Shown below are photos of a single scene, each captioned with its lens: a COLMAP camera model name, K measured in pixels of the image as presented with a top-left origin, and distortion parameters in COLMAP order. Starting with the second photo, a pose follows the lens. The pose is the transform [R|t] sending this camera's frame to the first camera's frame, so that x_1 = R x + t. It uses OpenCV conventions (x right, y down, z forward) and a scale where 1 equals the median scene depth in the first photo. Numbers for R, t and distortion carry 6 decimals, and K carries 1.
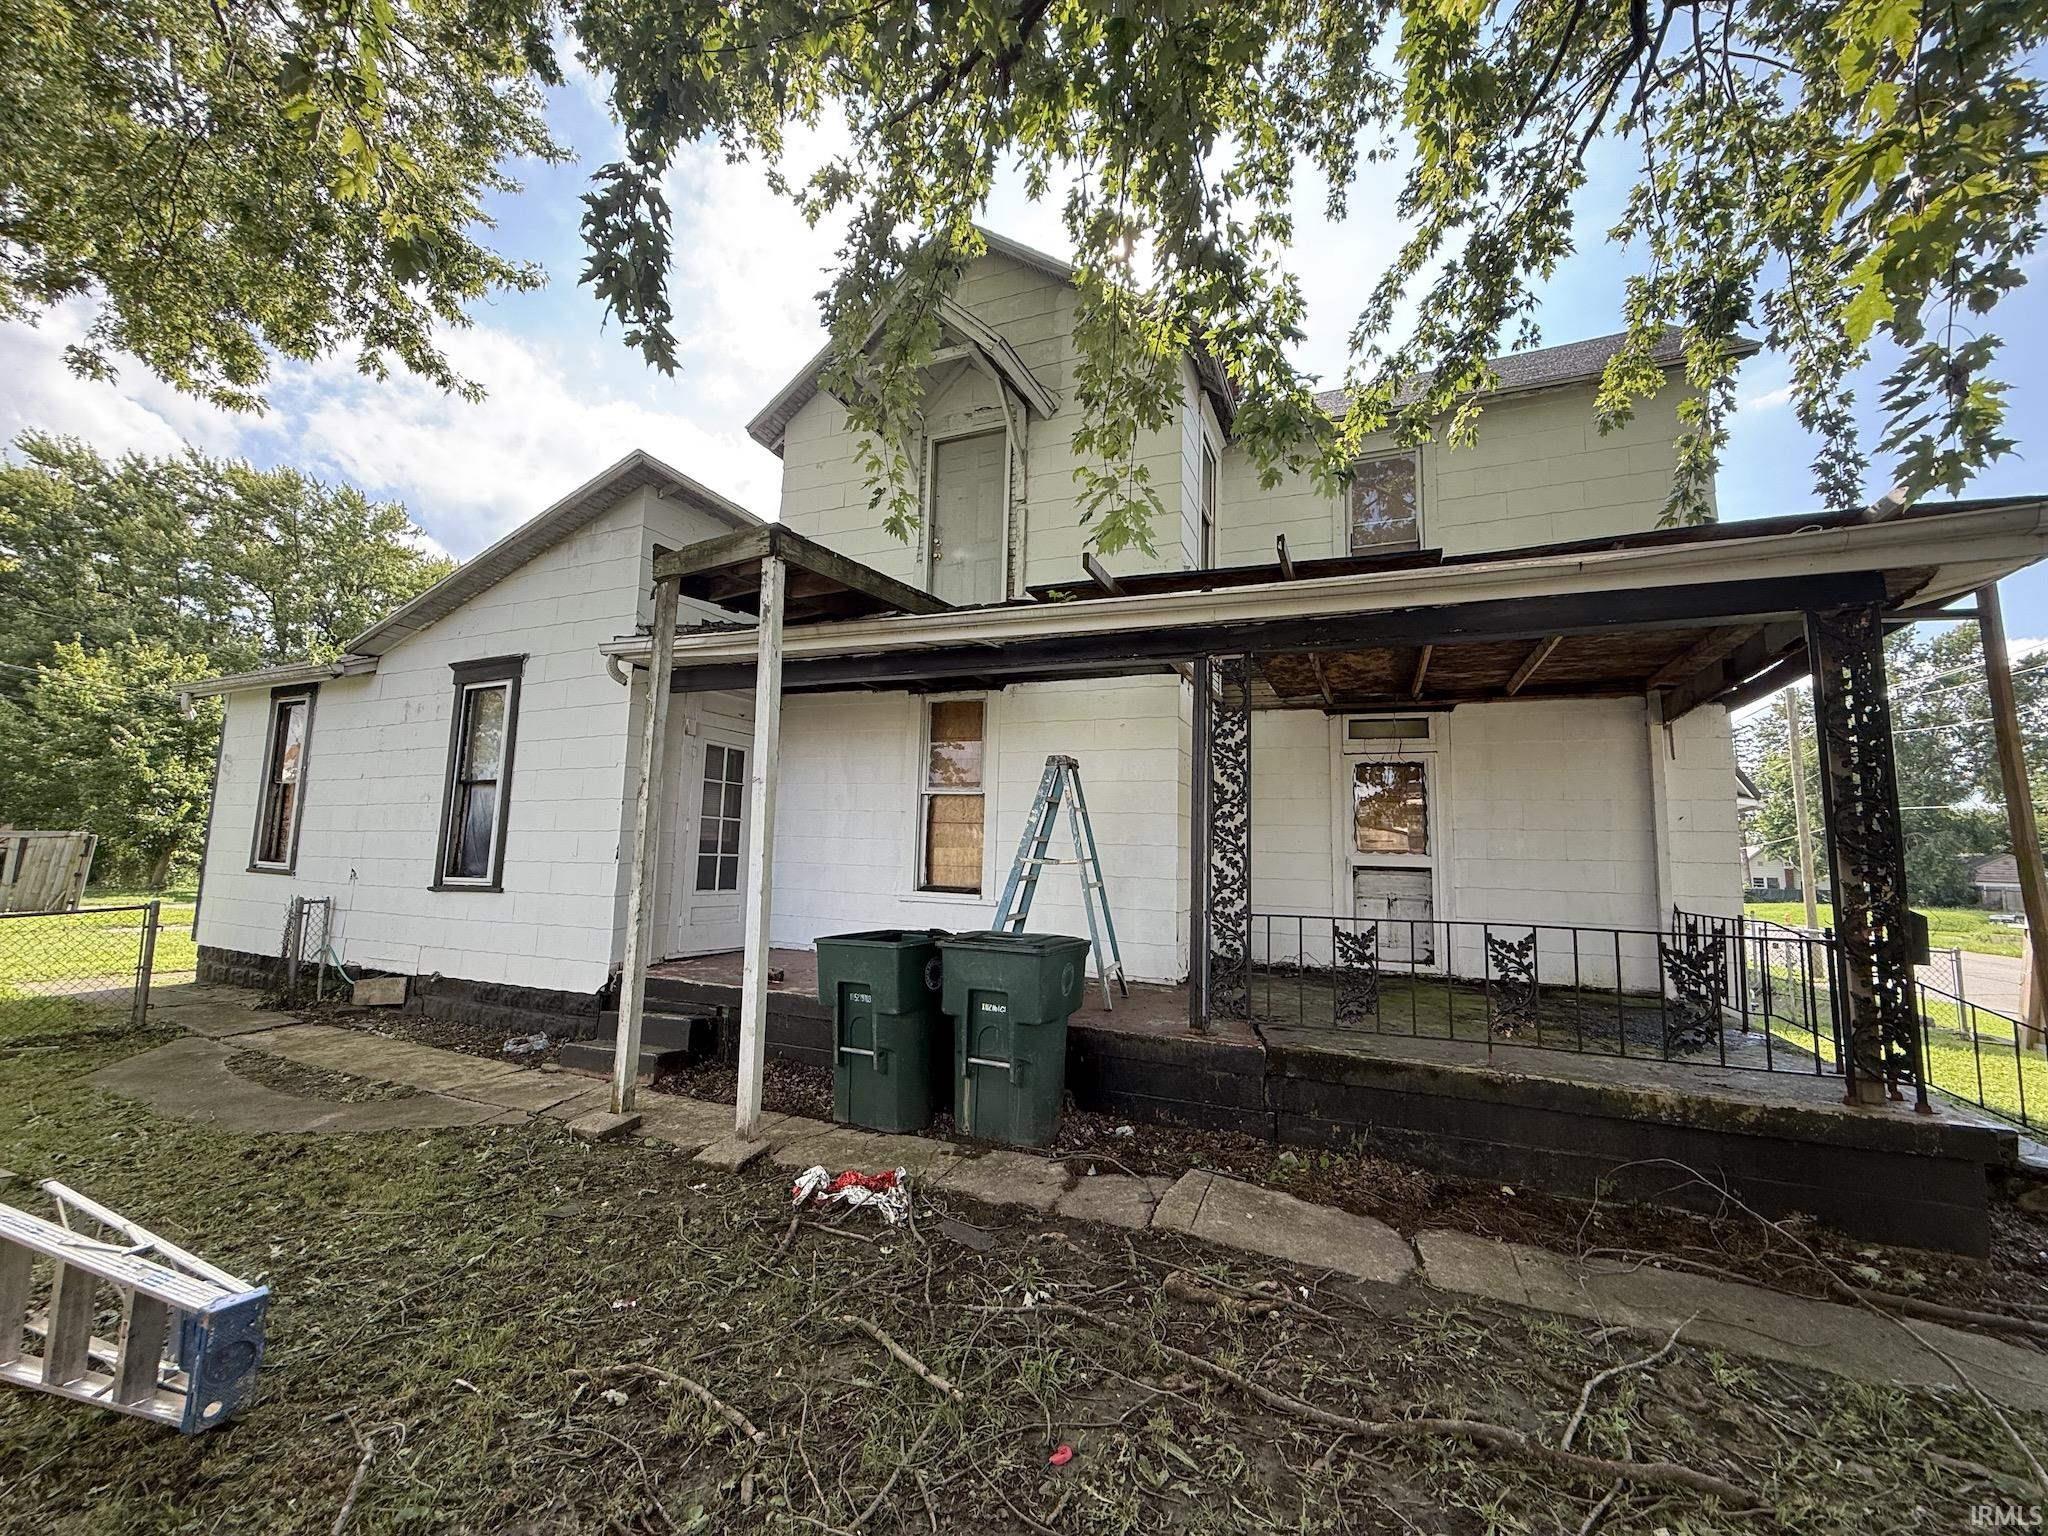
lens RADIAL K [[819.6, 0, 1024.0], [0, 819.6, 768.0], [0, 0, 1]] dist [-0.000499, -0.000170]
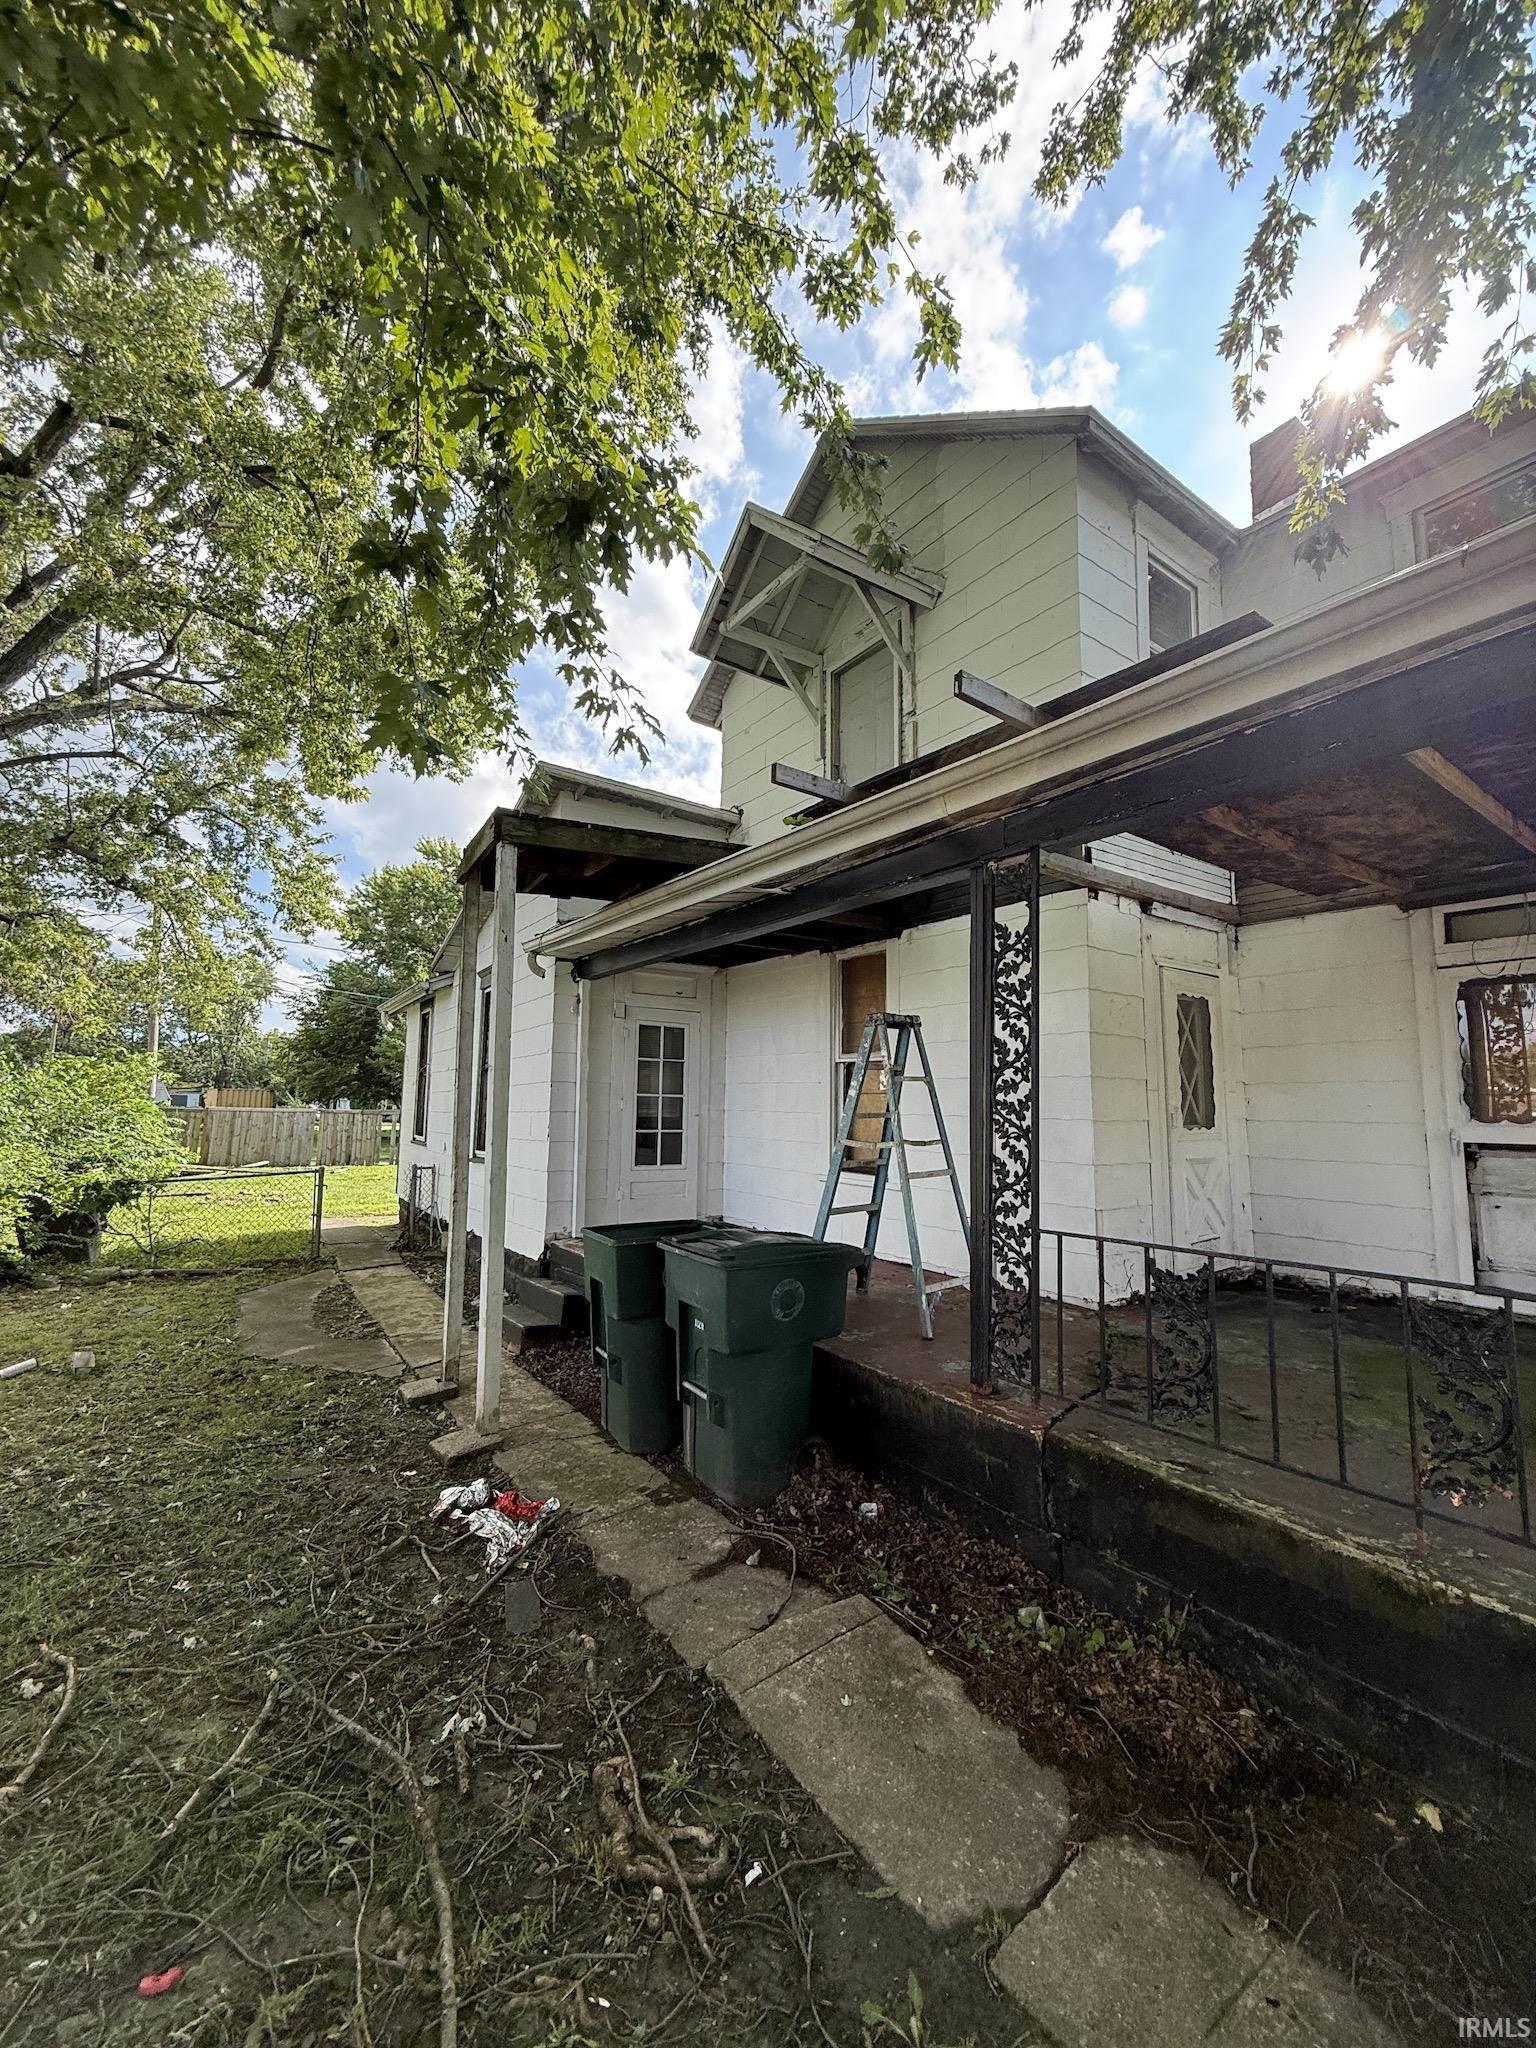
lens RADIAL K [[819.6, 0, 768.4], [0, 819.6, 1019.9], [0, 0, 1]] dist [-0.000499, -0.000170]
pose [[0.854285, -0.072967, -0.514658, 0.469415], [0.068841, 0.997259, -0.027119, 0.007437], [0.515226, -0.012263, 0.856967, 0.314019]]
